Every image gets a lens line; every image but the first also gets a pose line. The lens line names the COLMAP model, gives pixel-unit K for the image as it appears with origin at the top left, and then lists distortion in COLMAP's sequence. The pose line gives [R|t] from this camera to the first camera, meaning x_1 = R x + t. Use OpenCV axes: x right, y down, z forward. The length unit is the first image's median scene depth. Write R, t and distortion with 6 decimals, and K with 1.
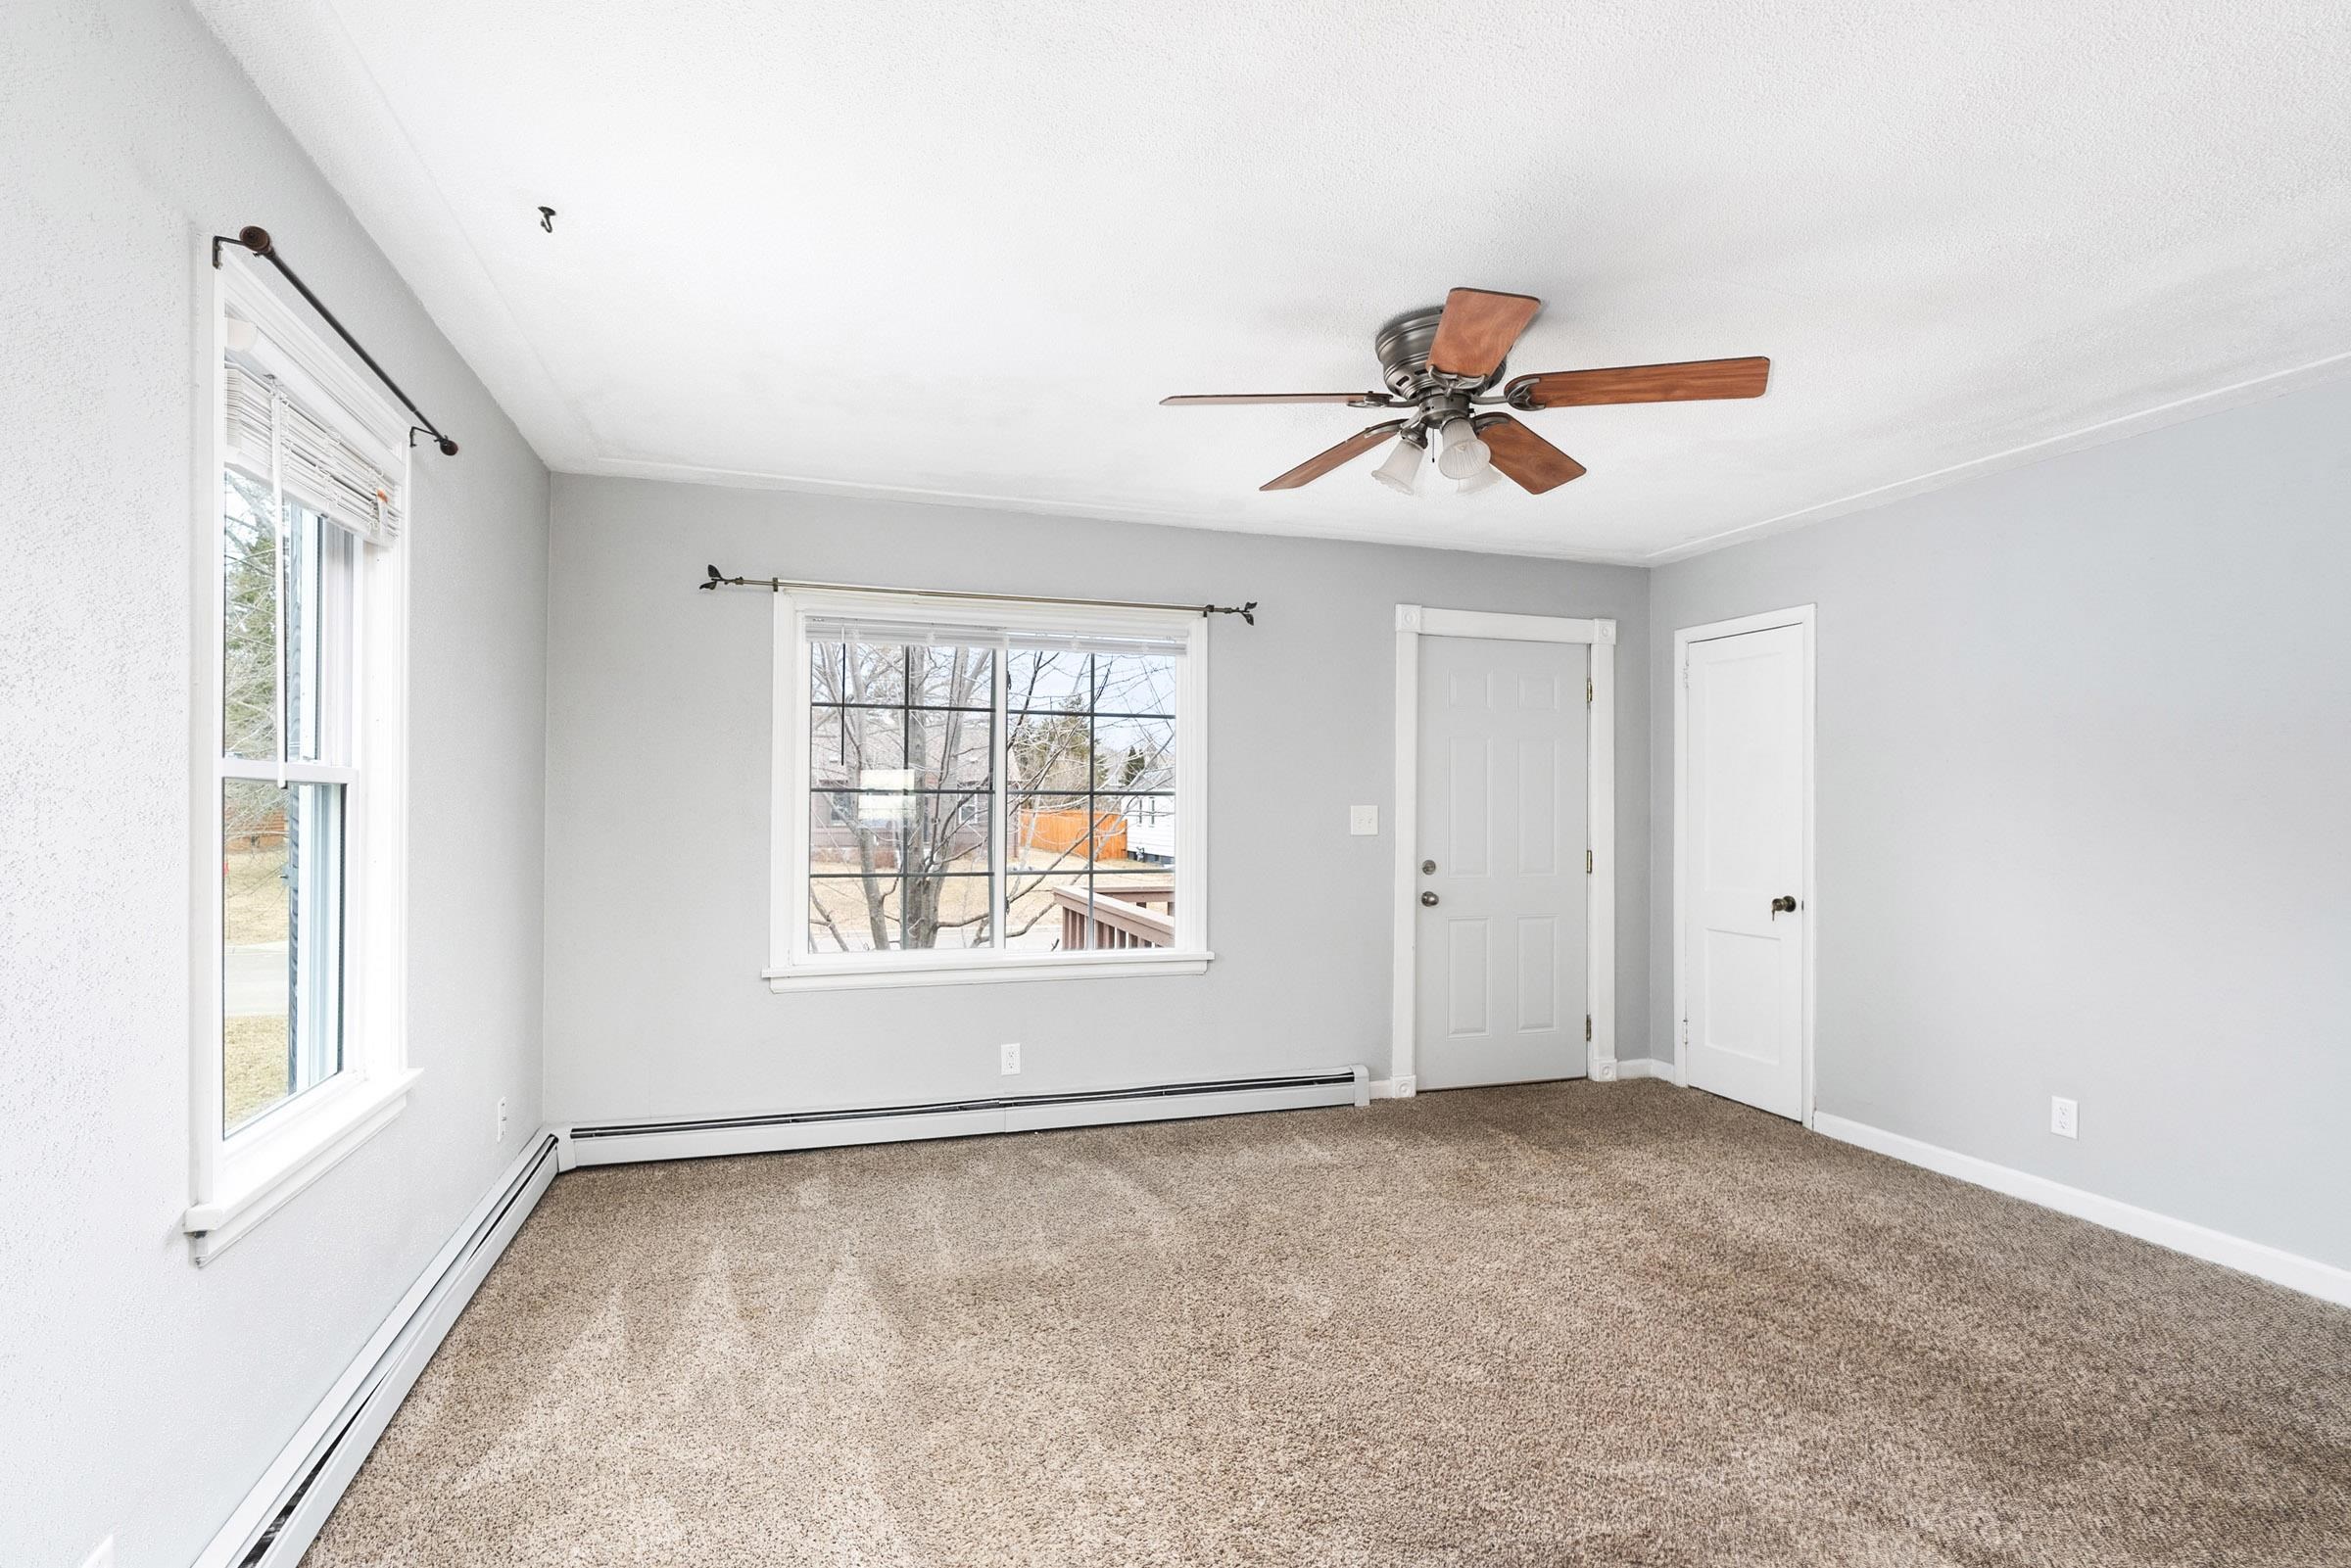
lens RADIAL K [[1095.8, 0, 1146.7], [0, 1095.8, 807.9], [0, 0, 1]] dist [-0.016667, 0.005896]
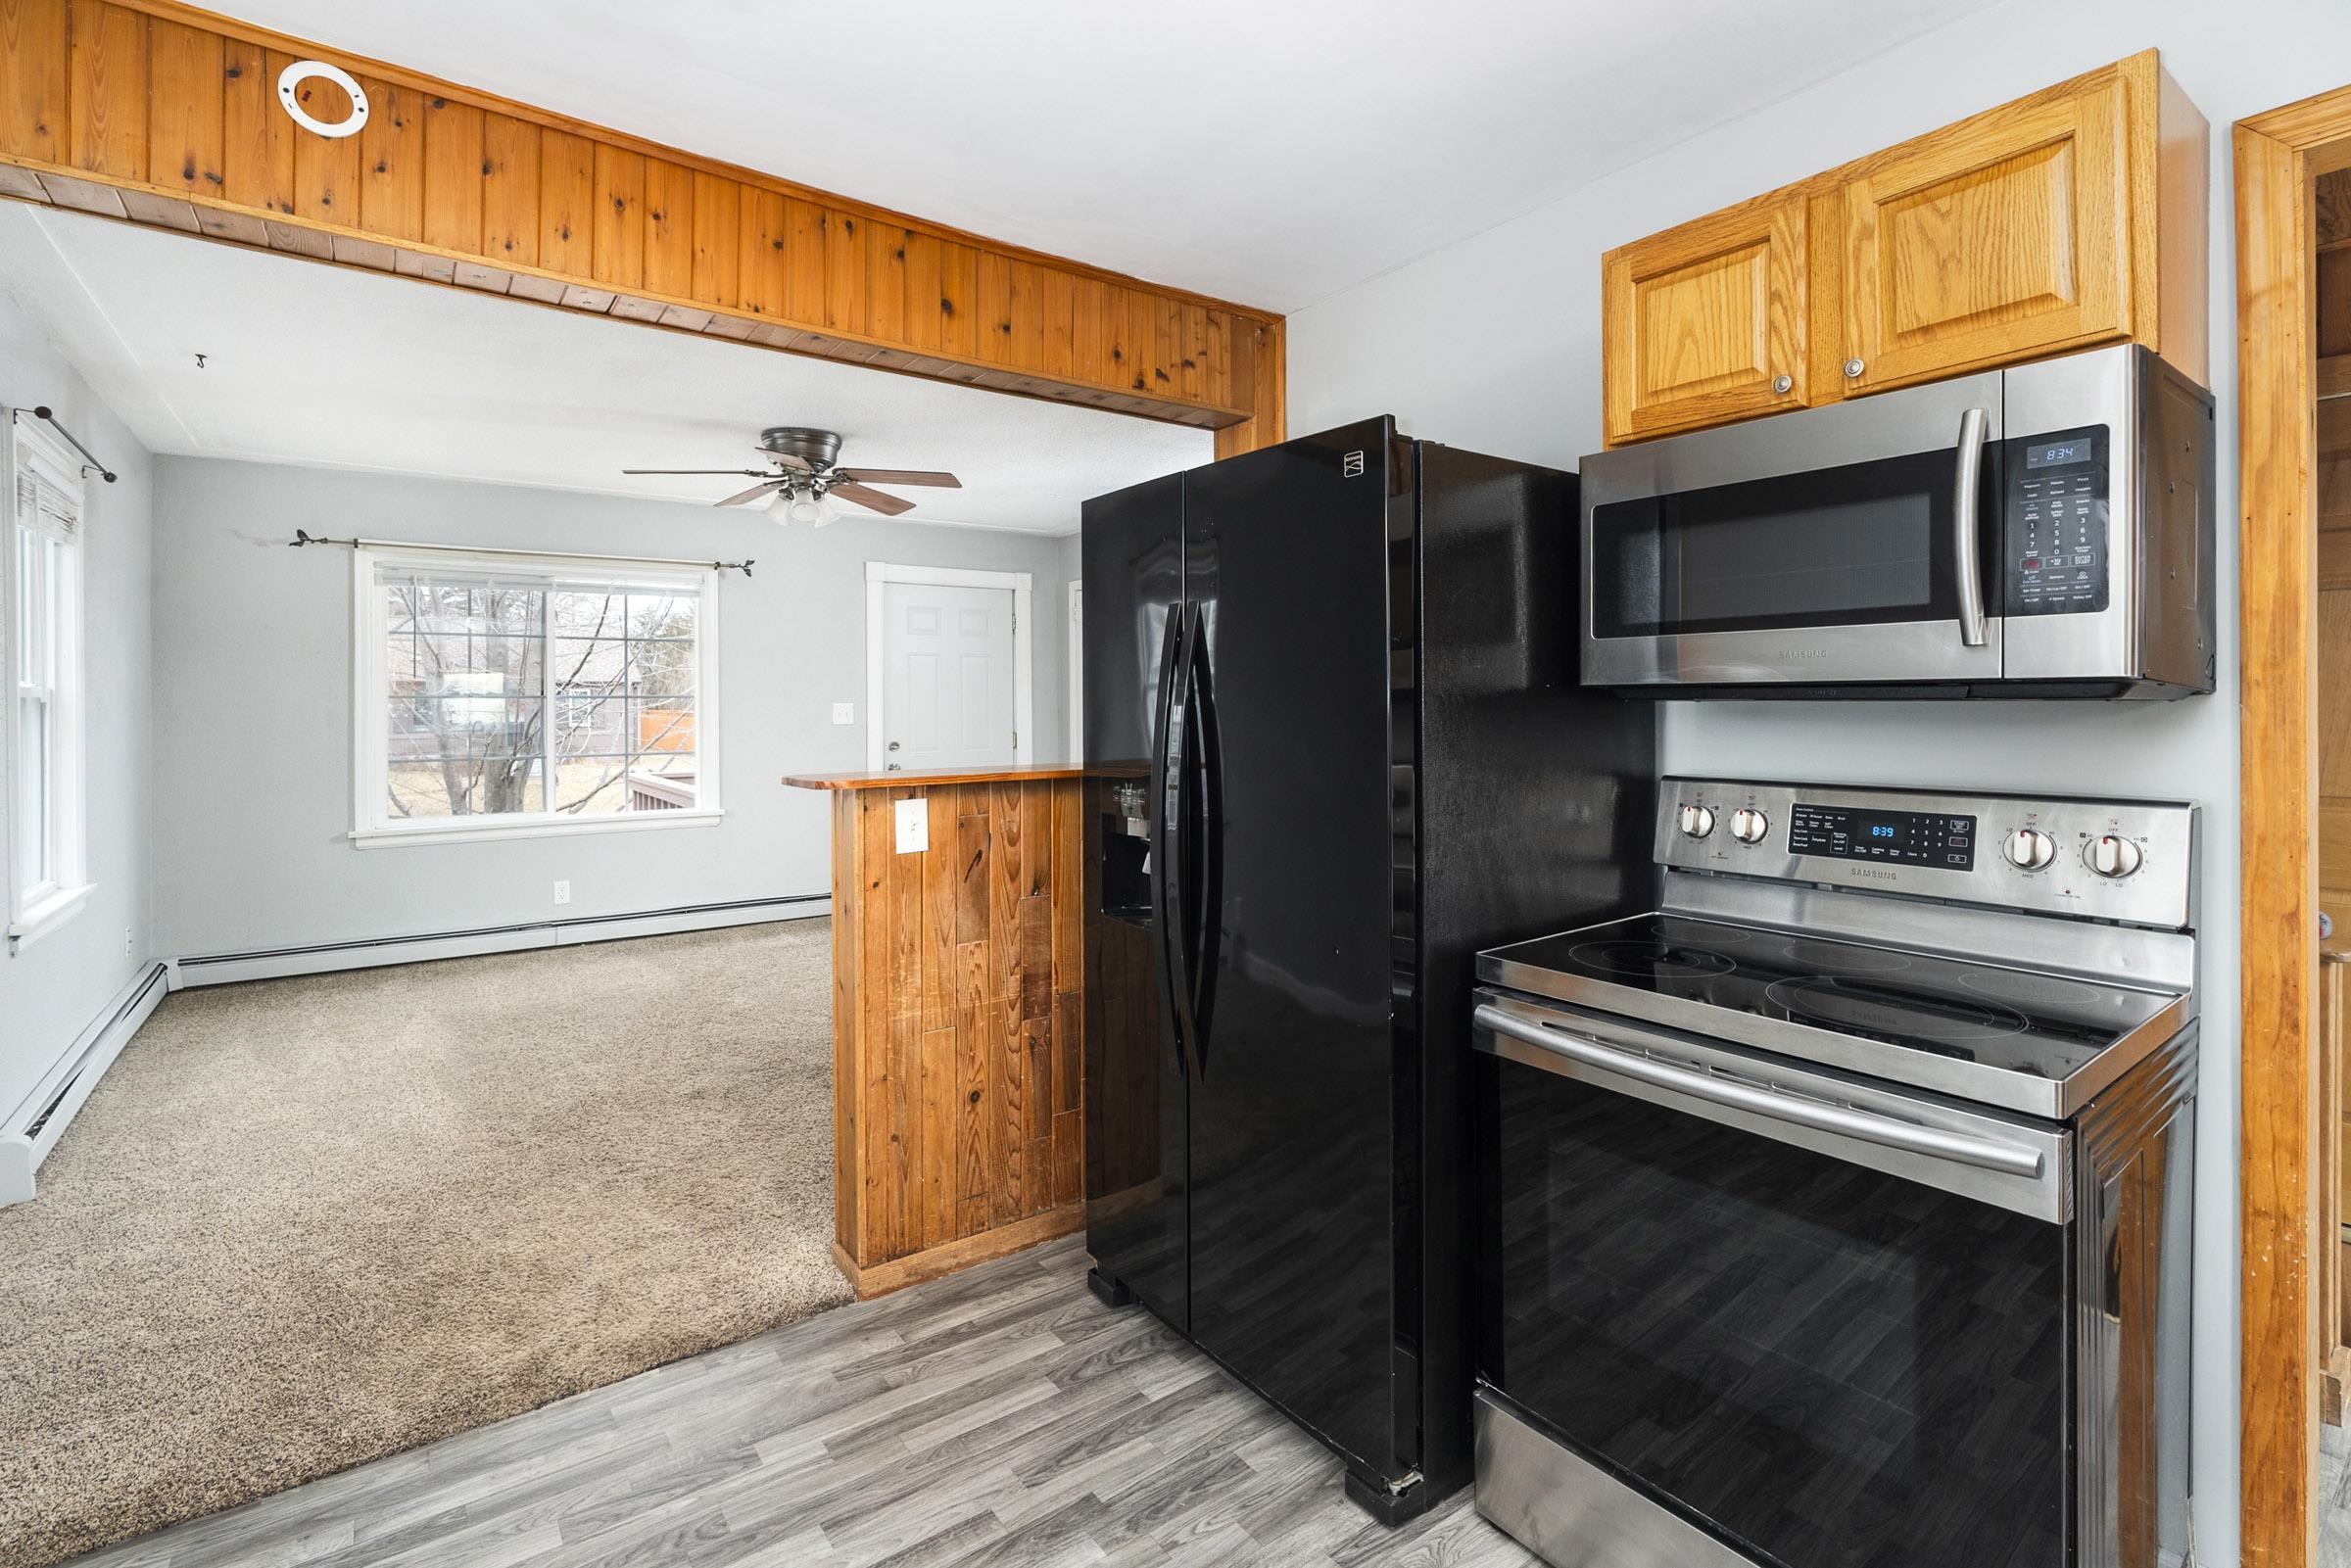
lens RADIAL K [[1110.6, 0, 1152.0], [0, 1110.6, 706.8], [0, 0, 1]] dist [0.000012, 0.000382]
pose [[0.953948, -0.012945, 0.299692, 0.232360], [0.012690, 0.999916, 0.002798, 0.004993], [-0.299703, 0.001134, 0.954032, -0.760307]]
